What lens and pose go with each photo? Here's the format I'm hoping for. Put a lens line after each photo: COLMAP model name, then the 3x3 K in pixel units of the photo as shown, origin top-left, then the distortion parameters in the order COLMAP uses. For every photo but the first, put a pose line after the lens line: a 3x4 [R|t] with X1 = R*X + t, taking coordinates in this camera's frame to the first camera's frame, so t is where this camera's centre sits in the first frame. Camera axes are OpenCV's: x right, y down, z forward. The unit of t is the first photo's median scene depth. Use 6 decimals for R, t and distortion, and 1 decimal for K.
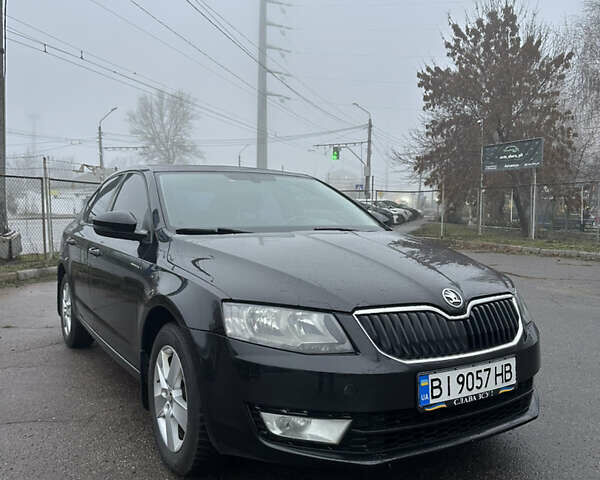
lens RADIAL K [[570.5, 0, 298.2], [0, 570.5, 242.9], [0, 0, 1]] dist [0.139663, -0.217704]
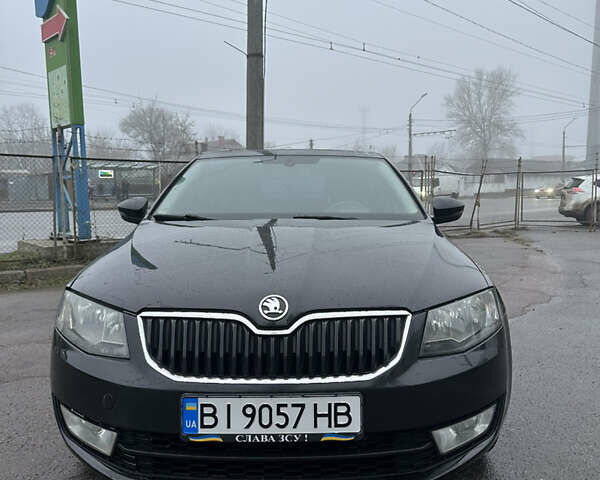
lens RADIAL K [[570.5, 0, 298.2], [0, 570.5, 242.9], [0, 0, 1]] dist [0.139663, -0.217704]
pose [[0.843642, 0.038412, -0.535531, 0.724285], [-0.023955, 0.999137, 0.033927, -0.020548], [0.536372, -0.015793, 0.843834, 0.364547]]
